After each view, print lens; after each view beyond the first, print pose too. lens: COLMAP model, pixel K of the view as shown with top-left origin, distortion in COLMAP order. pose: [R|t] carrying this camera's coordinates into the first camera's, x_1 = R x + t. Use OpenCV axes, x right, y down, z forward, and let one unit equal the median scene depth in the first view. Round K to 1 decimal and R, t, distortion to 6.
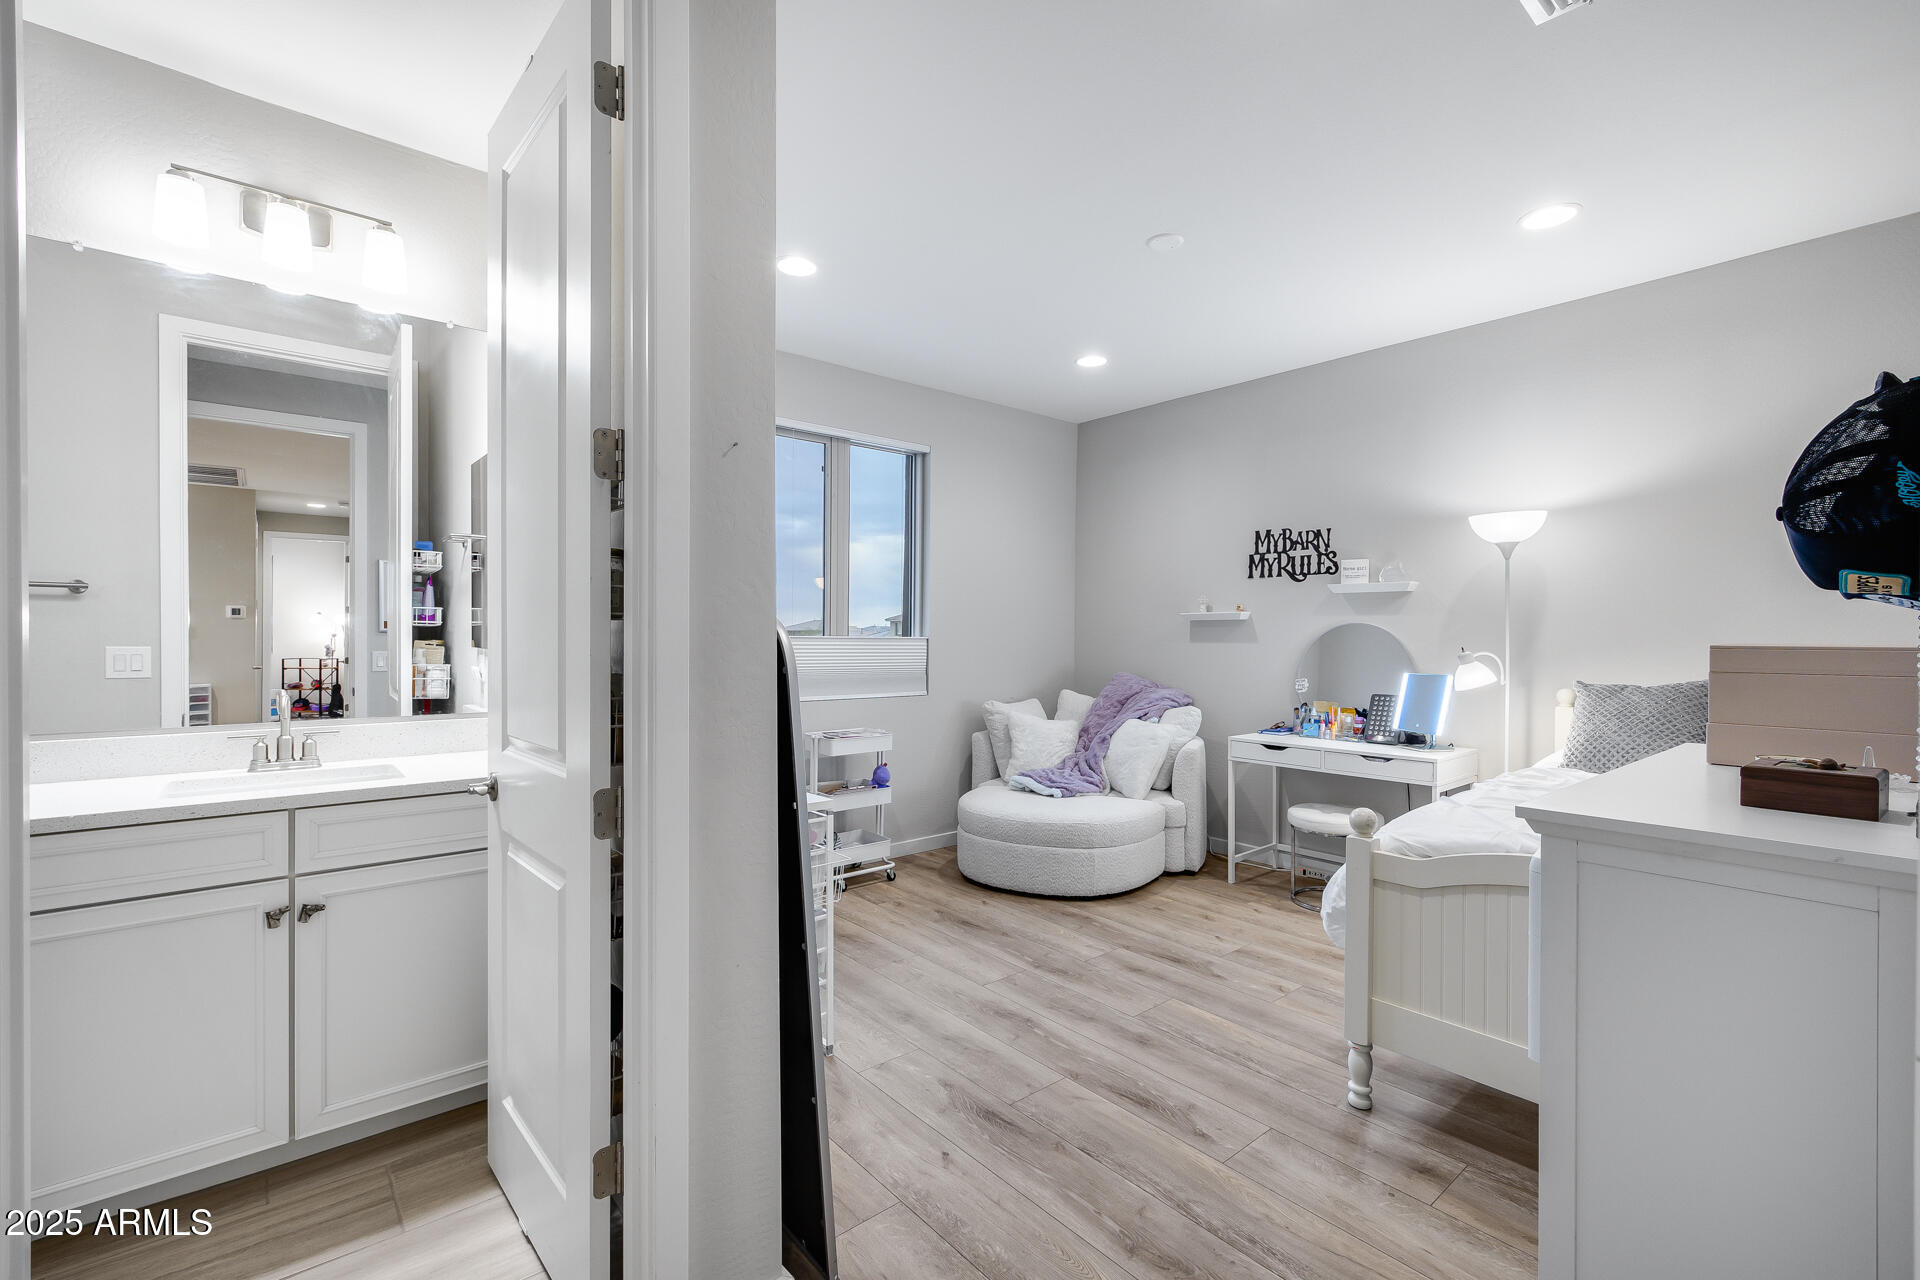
lens RADIAL K [[758.5, 0, 944.3], [0, 758.5, 642.0], [0, 0, 1]] dist [-0.001003, -0.000262]
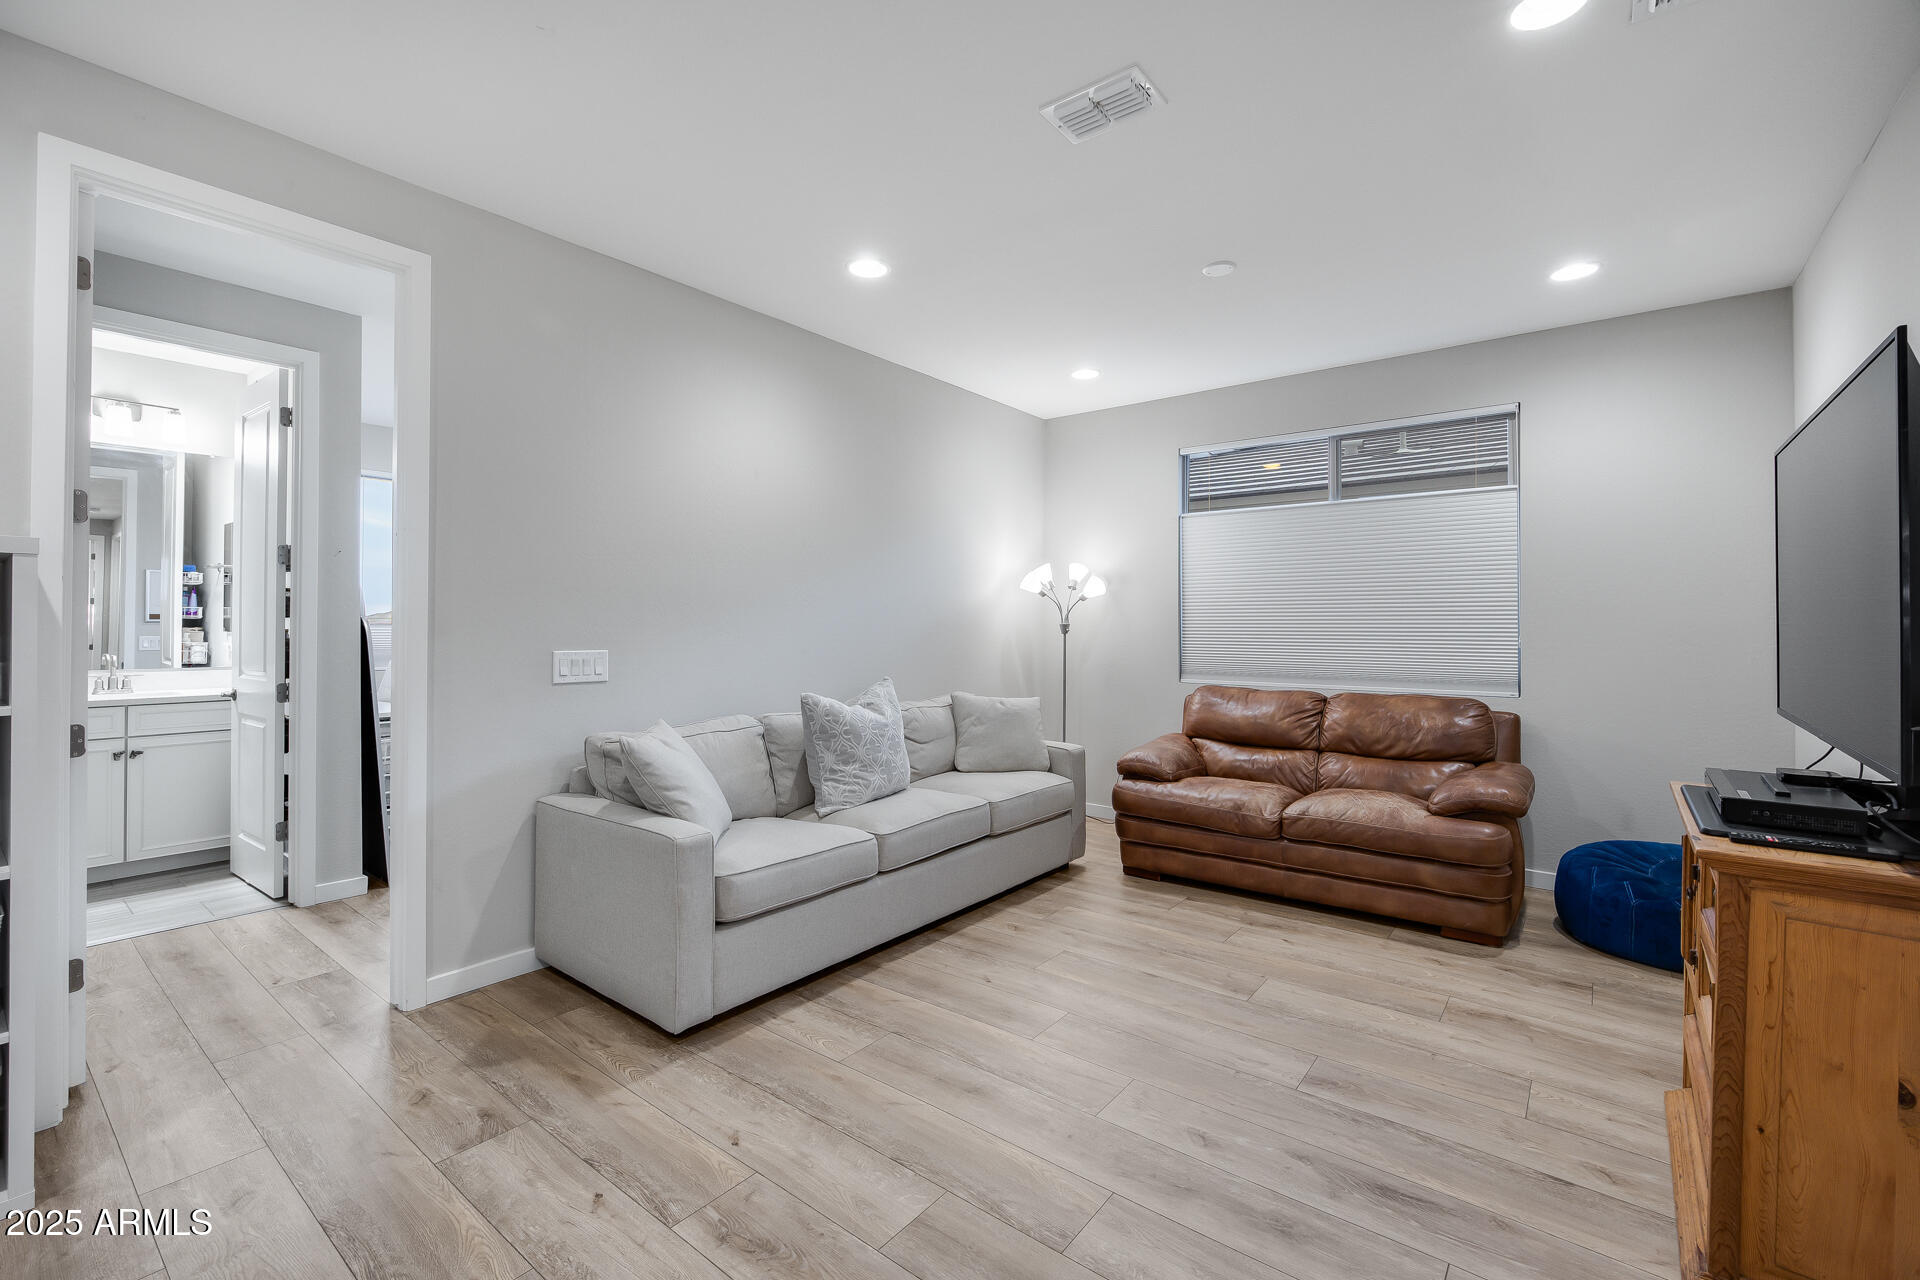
lens RADIAL K [[832.8, 0, 982.3], [0, 832.8, 614.1], [0, 0, 1]] dist [-0.007439, -0.000110]
pose [[0.982810, -0.001607, 0.184612, 0.513361], [0.005127, 0.999814, -0.018590, 0.008513], [-0.184548, 0.019217, 0.982636, -0.826095]]
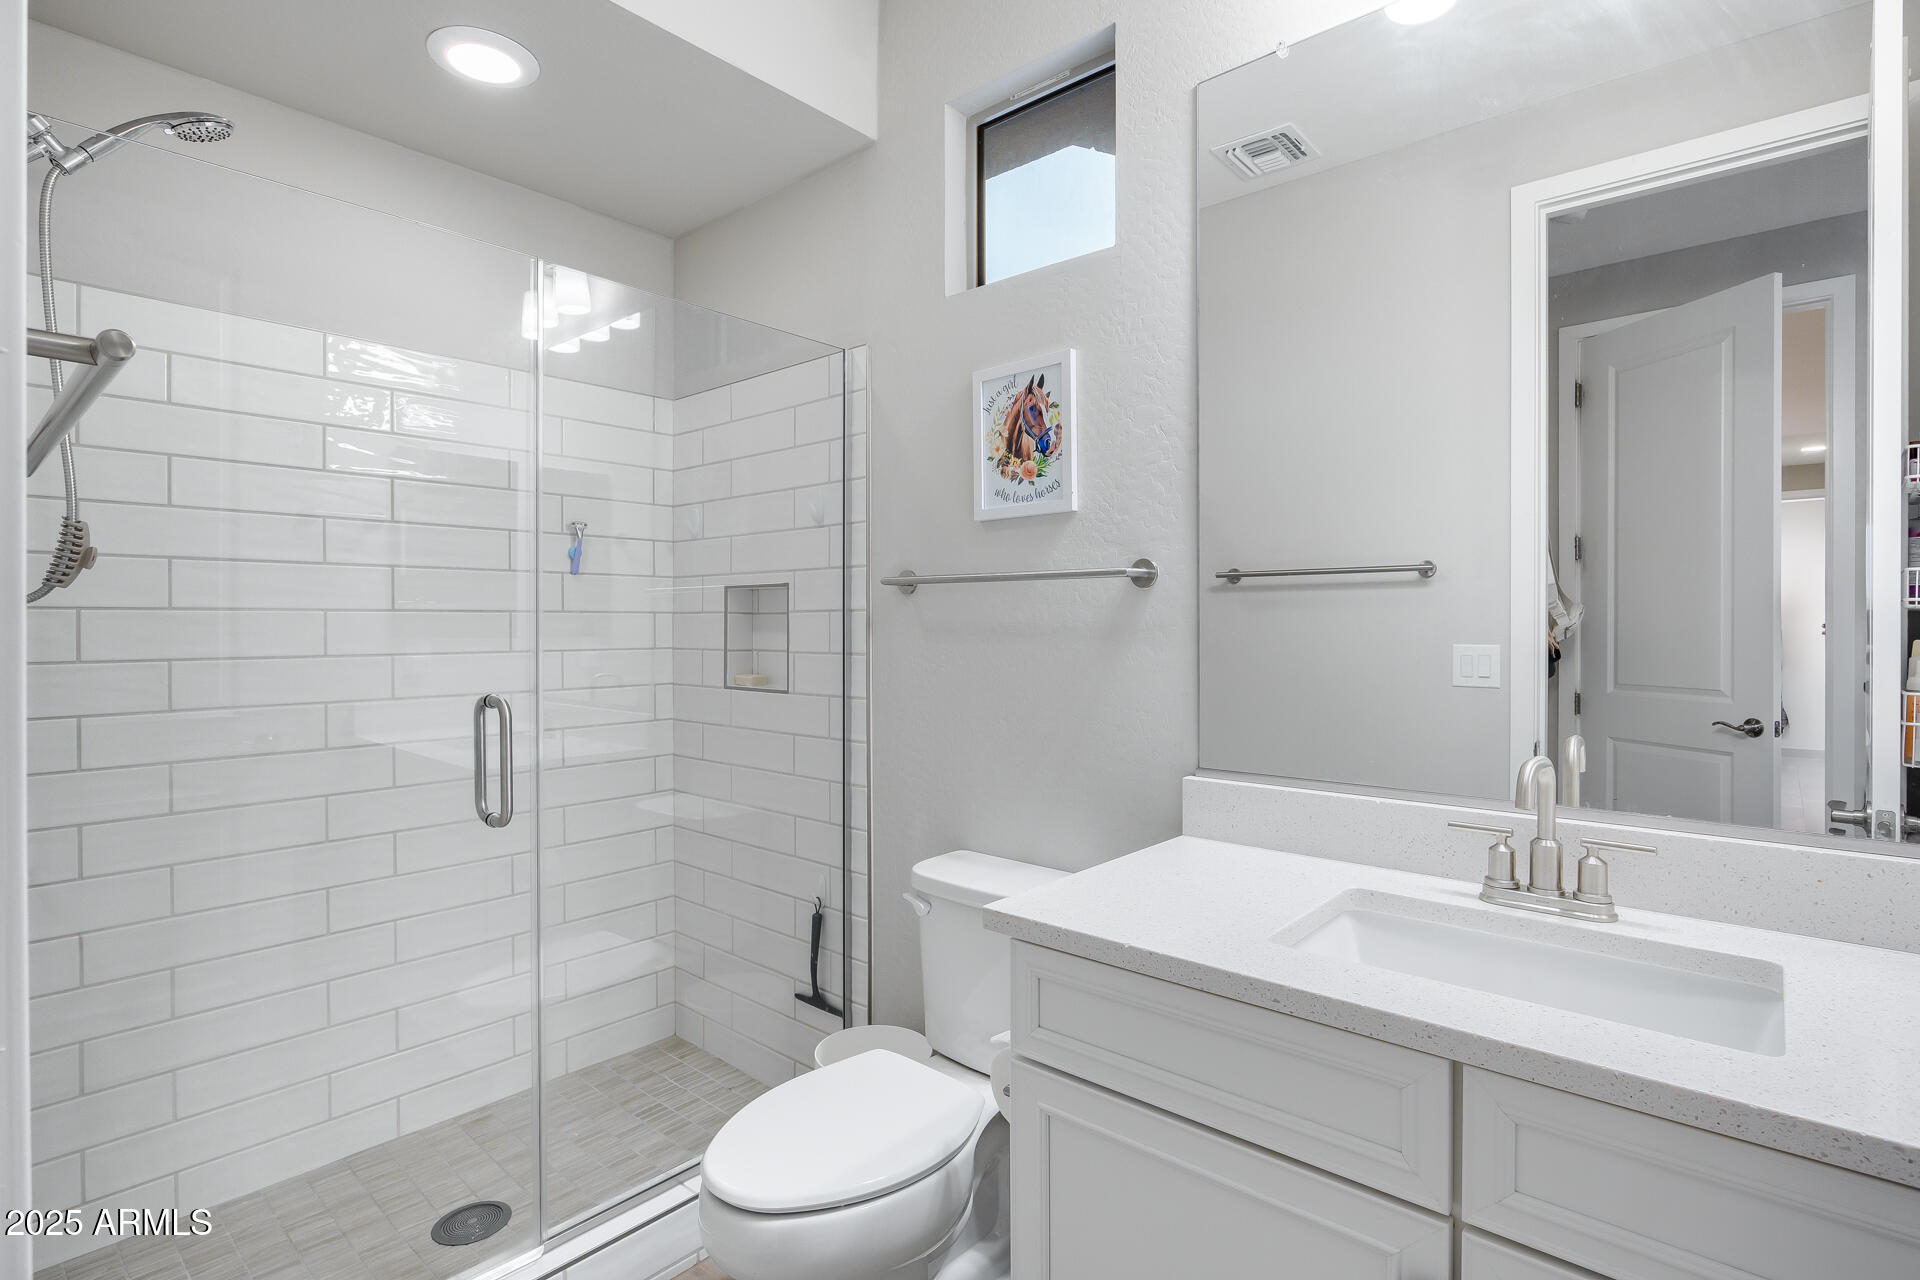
lens RADIAL K [[904.7, 0, 1018.7], [0, 904.7, 632.5], [0, 0, 1]] dist [-0.010735, 0.000080]
pose [[0.132125, -0.000883, -0.991233, -0.194149], [-0.000204, 1.000000, -0.000918, -0.004042], [0.991233, 0.000323, 0.132125, 0.332043]]
